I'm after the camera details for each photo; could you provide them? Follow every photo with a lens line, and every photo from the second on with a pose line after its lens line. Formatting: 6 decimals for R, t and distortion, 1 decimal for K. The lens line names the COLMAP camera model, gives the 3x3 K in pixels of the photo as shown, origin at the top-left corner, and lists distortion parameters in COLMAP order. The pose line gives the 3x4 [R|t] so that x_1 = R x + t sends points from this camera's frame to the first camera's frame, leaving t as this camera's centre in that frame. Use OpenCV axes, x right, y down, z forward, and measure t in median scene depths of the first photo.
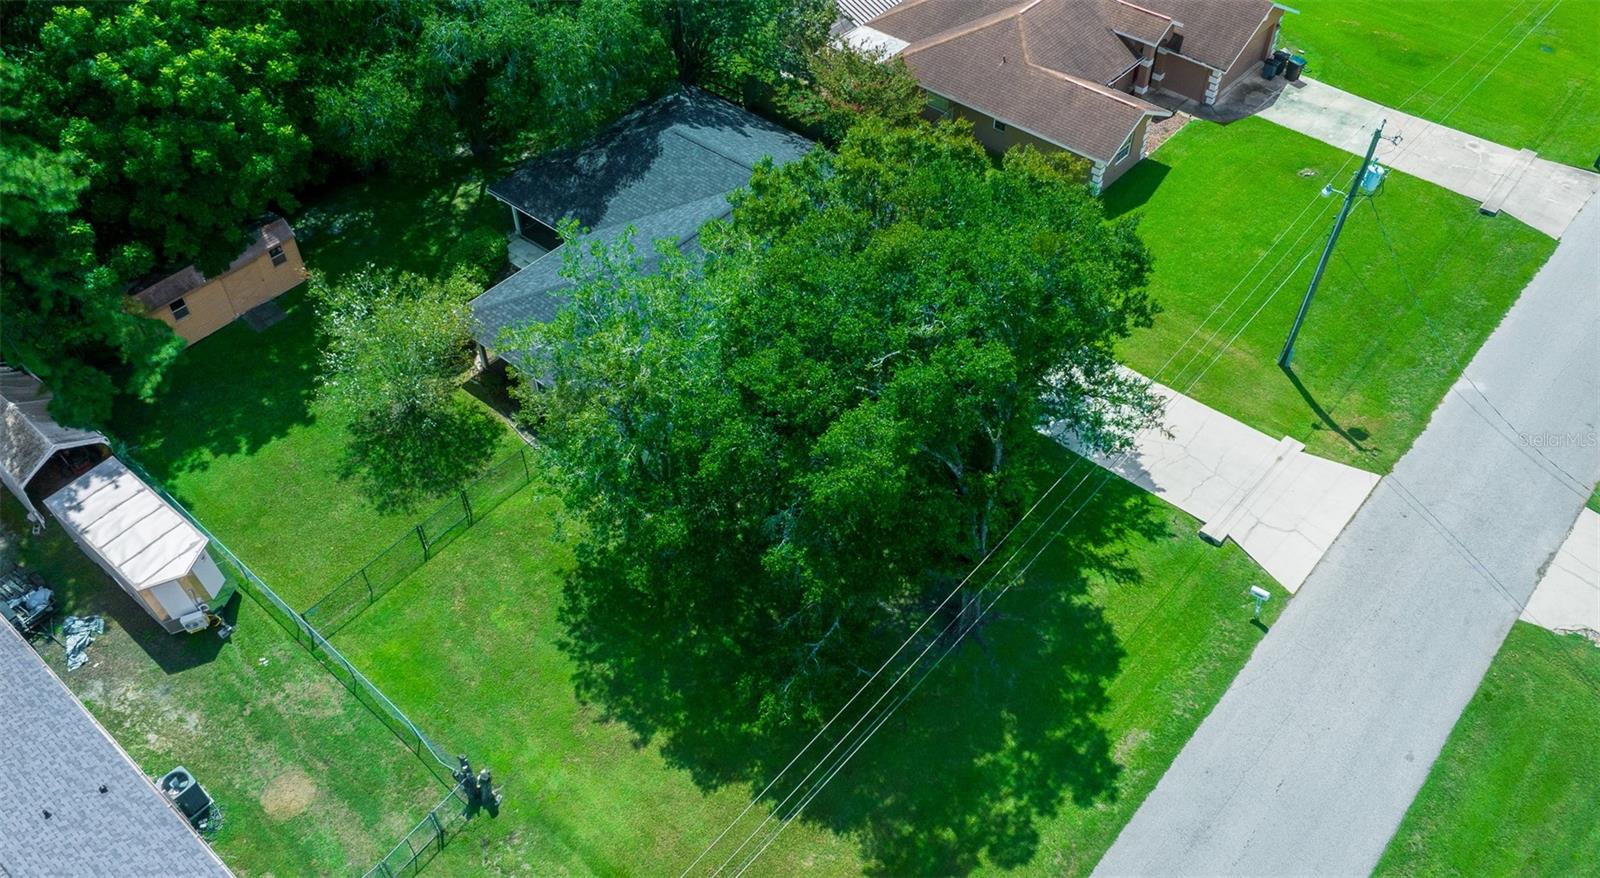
lens RADIAL K [[1285.3, 0, 802.5], [0, 1285.3, 446.7], [0, 0, 1]] dist [-0.037179, 0.016554]
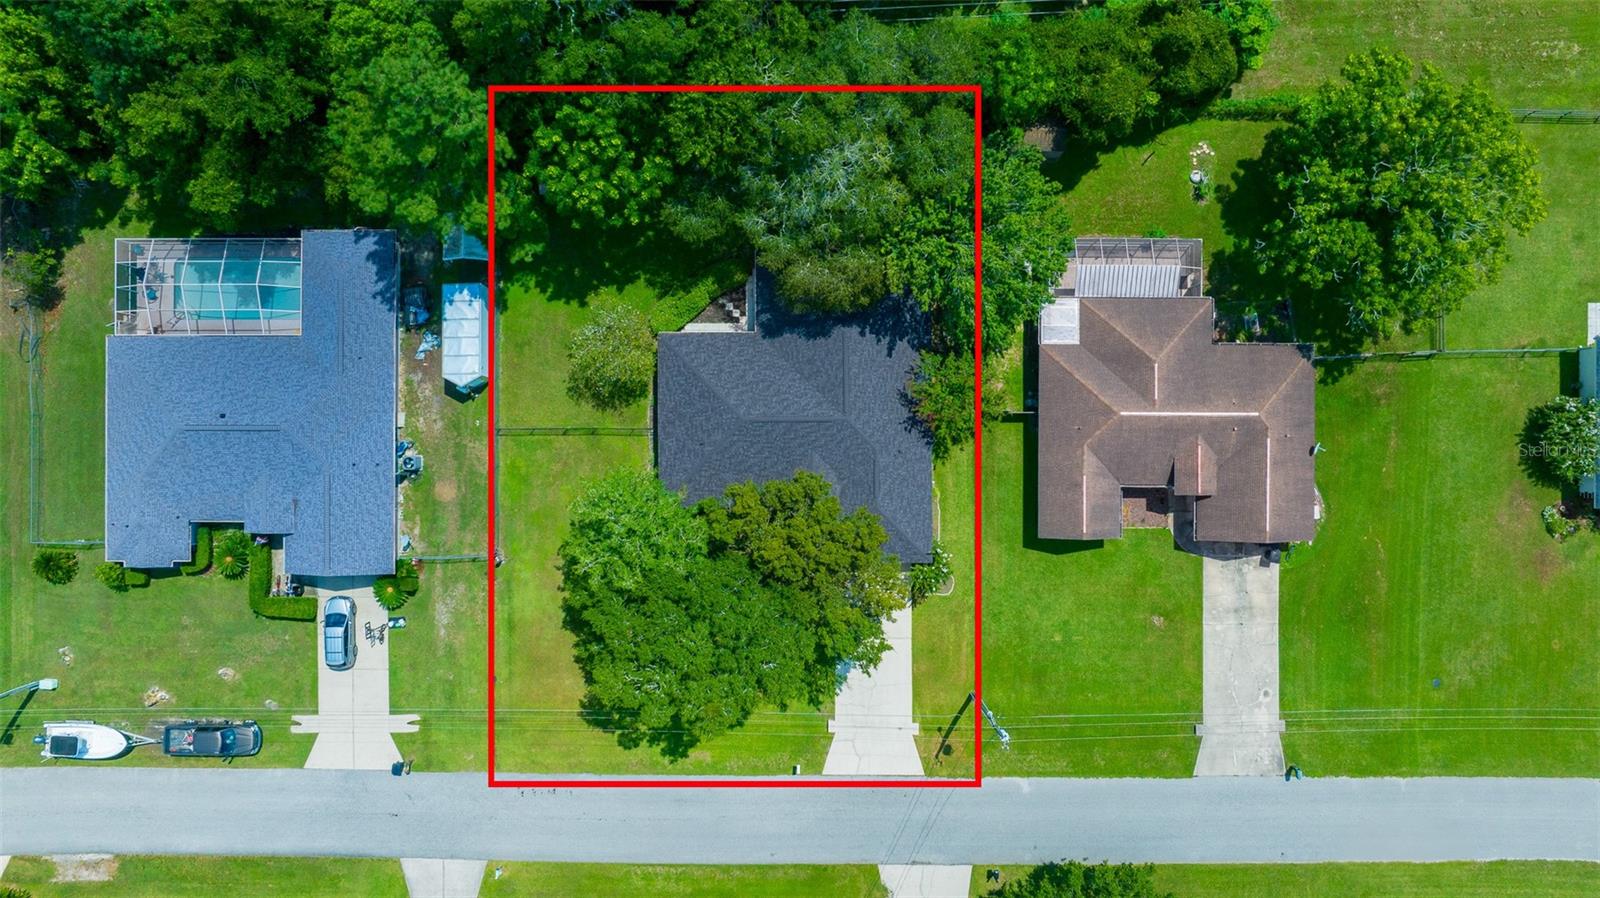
lens RADIAL K [[1148.8, 0, 795.8], [0, 1148.8, 393.0], [0, 0, 1]] dist [-0.008861, 0.000533]
pose [[0.653246, 0.757076, -0.010243, -0.087834], [-0.546388, 0.480732, 0.685826, -1.421957], [0.524146, -0.442416, 0.727694, -0.095776]]
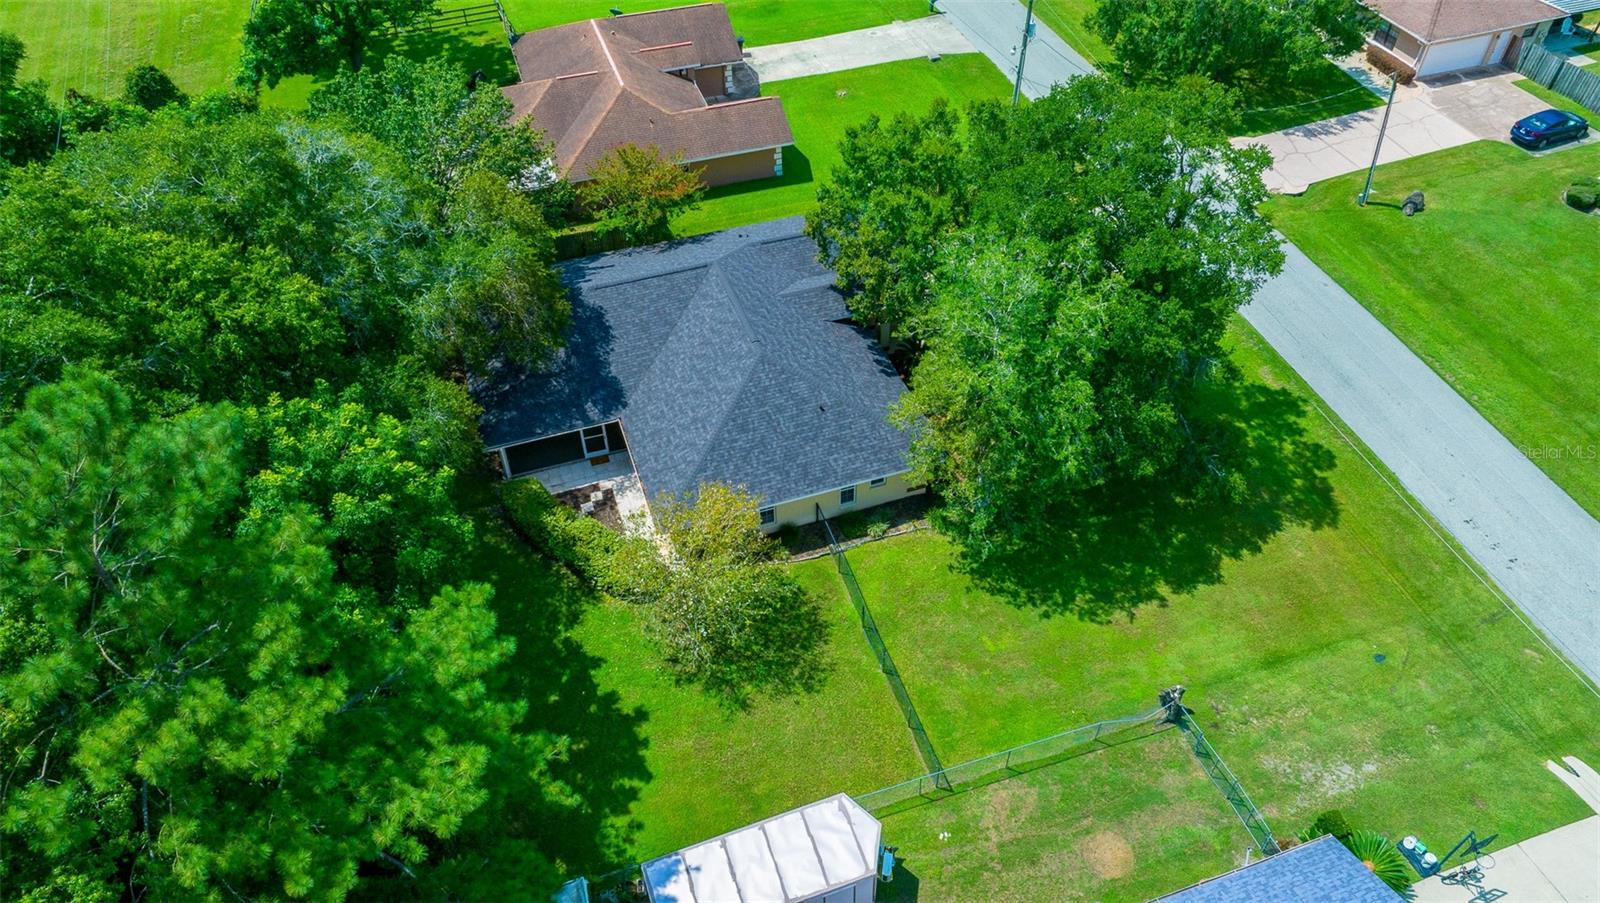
lens RADIAL K [[1137.9, 0, 799.8], [0, 1137.9, 448.9], [0, 0, 1]] dist [-0.028509, 0.007718]
pose [[0.509936, -0.599505, 0.616895, -0.811932], [0.623723, 0.751555, 0.214789, -0.301556], [-0.592398, 0.275243, 0.757170, 0.315444]]
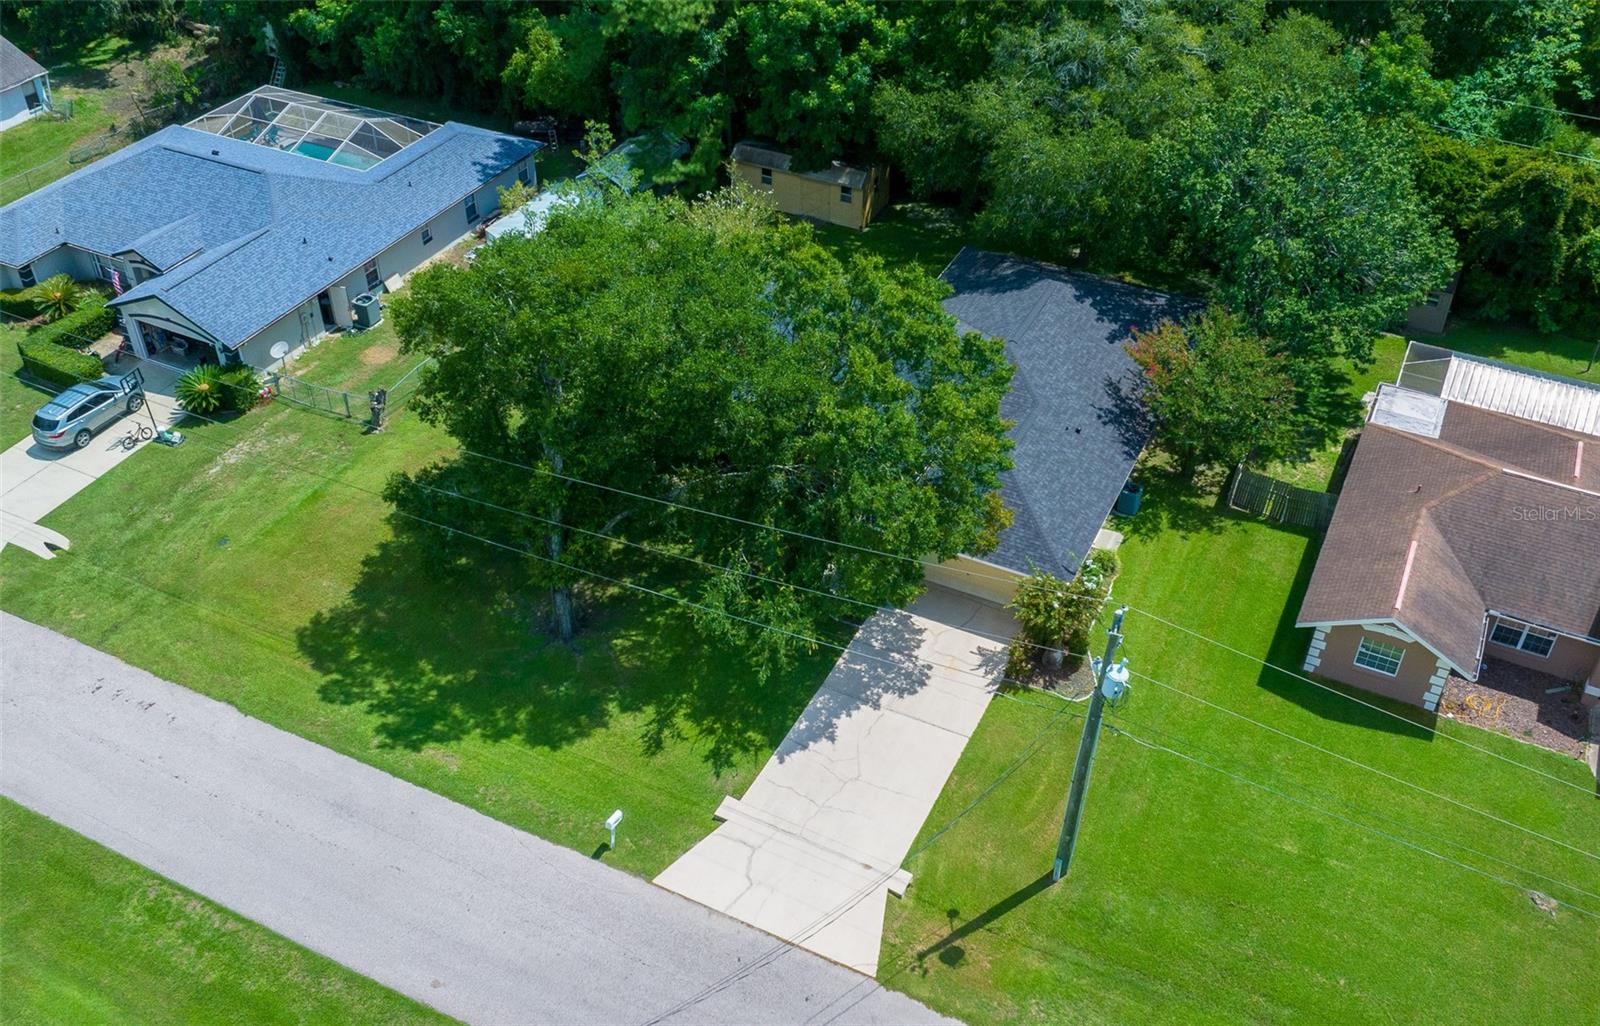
lens RADIAL K [[1426.8, 0, 799.0], [0, 1426.8, 511.0], [0, 0, 1]] dist [-0.031264, -0.000298]
pose [[0.246230, 0.603227, -0.758609, 0.983579], [-0.701463, 0.651035, 0.290006, -0.392662], [0.668821, 0.460728, 0.583445, 0.393538]]
